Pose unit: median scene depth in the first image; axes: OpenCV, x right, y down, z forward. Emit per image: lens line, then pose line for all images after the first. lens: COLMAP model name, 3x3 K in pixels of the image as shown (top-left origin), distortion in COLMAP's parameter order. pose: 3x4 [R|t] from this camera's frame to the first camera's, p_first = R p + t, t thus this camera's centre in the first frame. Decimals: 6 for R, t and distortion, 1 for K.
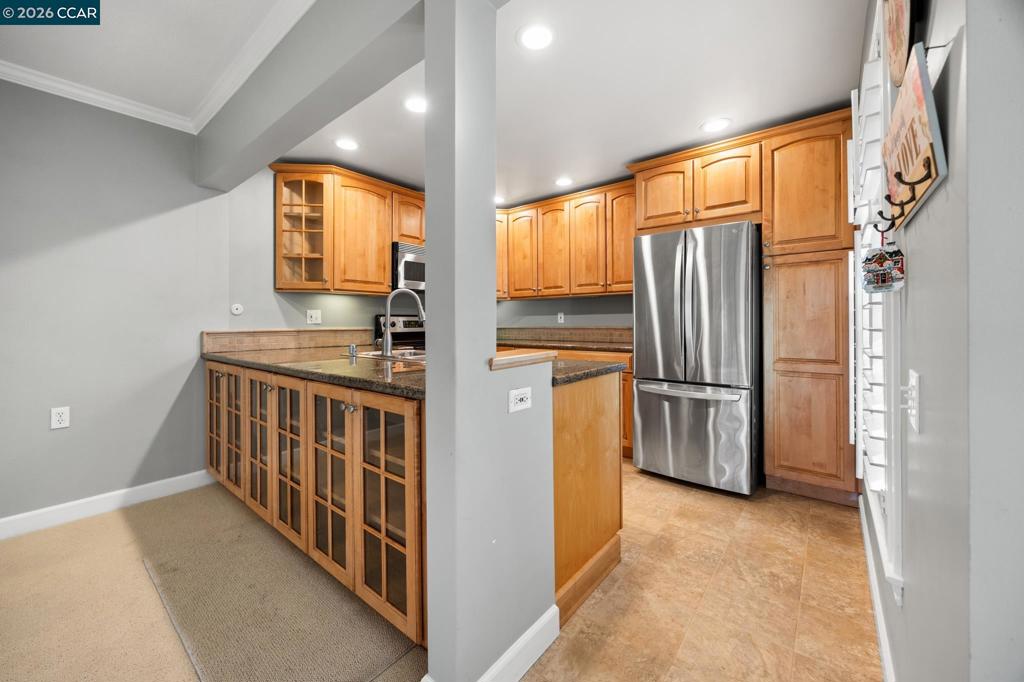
lens RADIAL K [[393.4, 0, 507.8], [0, 393.4, 321.2], [0, 0, 1]] dist [-0.002190, -0.000131]
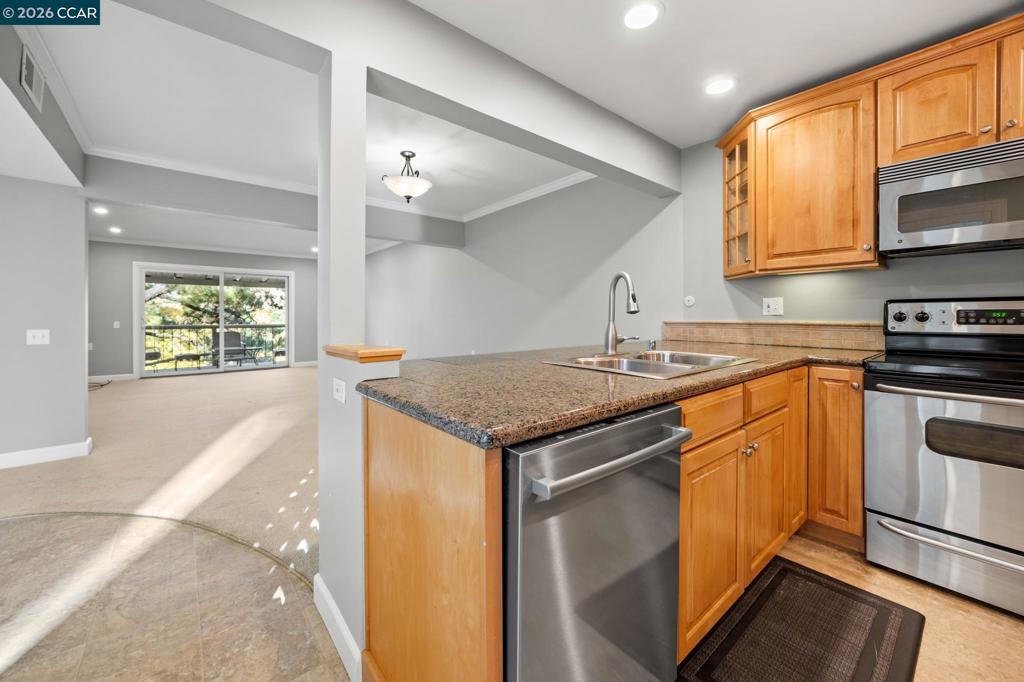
lens RADIAL K [[396.5, 0, 509.5], [0, 396.5, 314.0], [0, 0, 1]] dist [-0.001089, -0.000249]
pose [[-0.185596, 0.004313, -0.982617, 0.448360], [0.006954, 0.999971, 0.003076, -0.002122], [0.982602, -0.006262, -0.185620, 0.743885]]
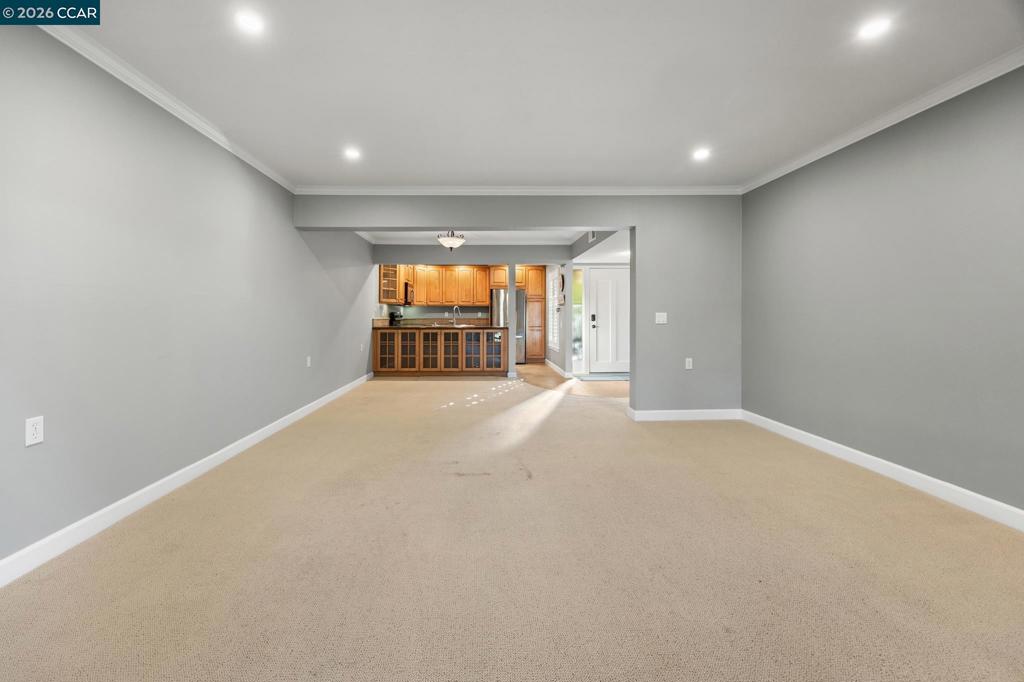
lens RADIAL K [[408.0, 0, 484.4], [0, 408.0, 318.1], [0, 0, 1]] dist [-0.001446, -0.000069]
pose [[0.768983, 0.003662, 0.639259, -1.891983], [-0.007971, 0.999961, 0.003860, 0.005242], [-0.639220, -0.008064, 0.768982, -1.522610]]
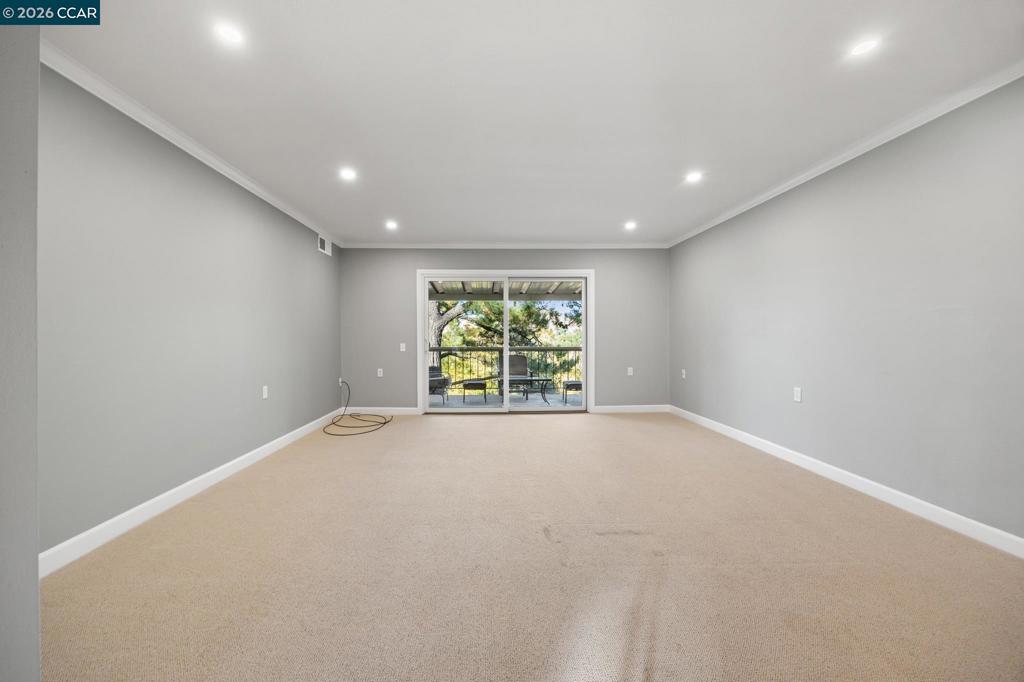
lens RADIAL K [[389.2, 0, 493.0], [0, 389.2, 336.7], [0, 0, 1]] dist [-0.000391, -0.000025]
pose [[-0.763299, 0.011149, -0.645949, -0.551137], [0.012031, 0.999923, 0.003042, 0.001057], [0.645933, -0.005449, -0.763374, -0.255641]]
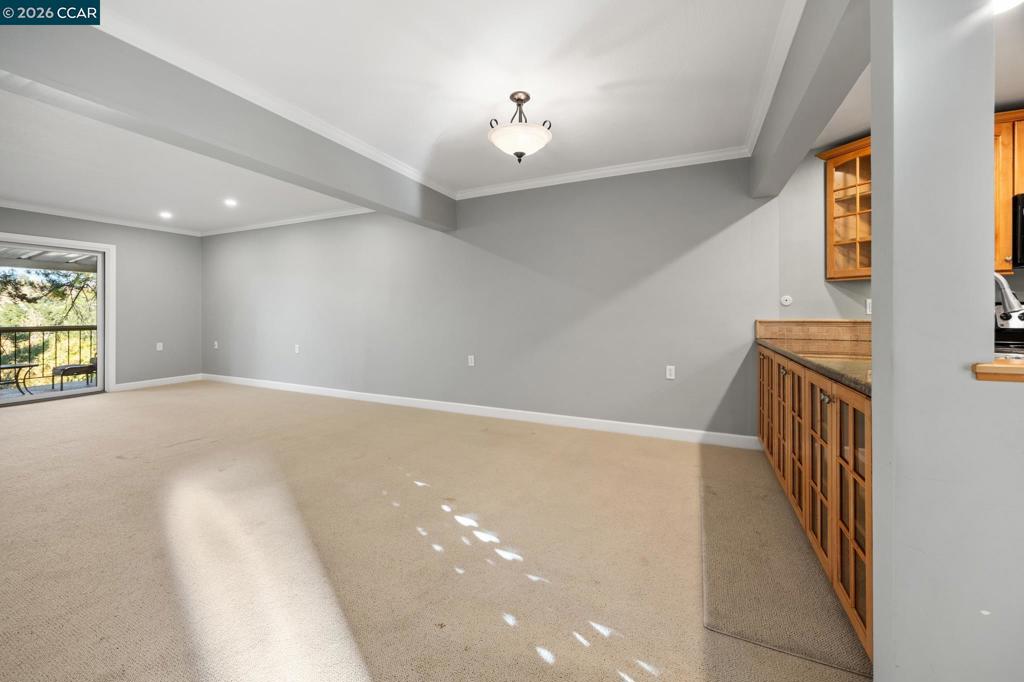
lens RADIAL K [[396.5, 0, 509.5], [0, 396.5, 314.0], [0, 0, 1]] dist [-0.001089, -0.000249]
pose [[0.250240, 0.008109, -0.968150, 0.188534], [0.000077, 0.999965, 0.008395, -0.001946], [0.968184, -0.002175, 0.250230, -0.019564]]
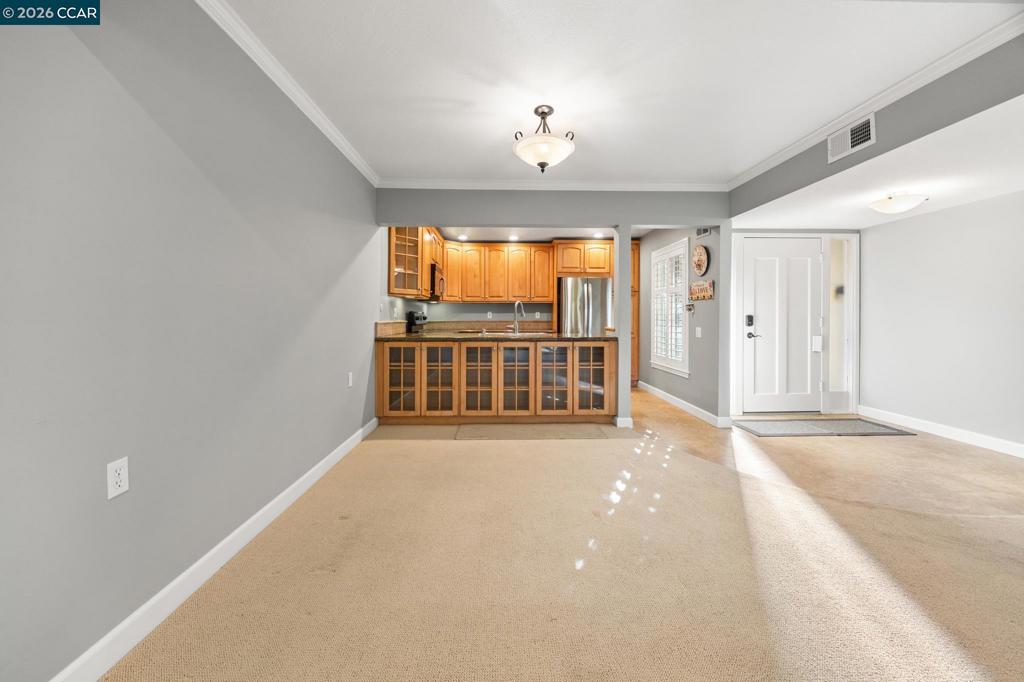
lens RADIAL K [[396.9, 0, 507.5], [0, 396.9, 319.2], [0, 0, 1]] dist [-0.001513, -0.000153]
pose [[0.758757, 0.004359, 0.651359, -1.329766], [-0.008310, 0.999961, 0.002988, 0.005336], [-0.651320, -0.007680, 0.758764, -0.423608]]
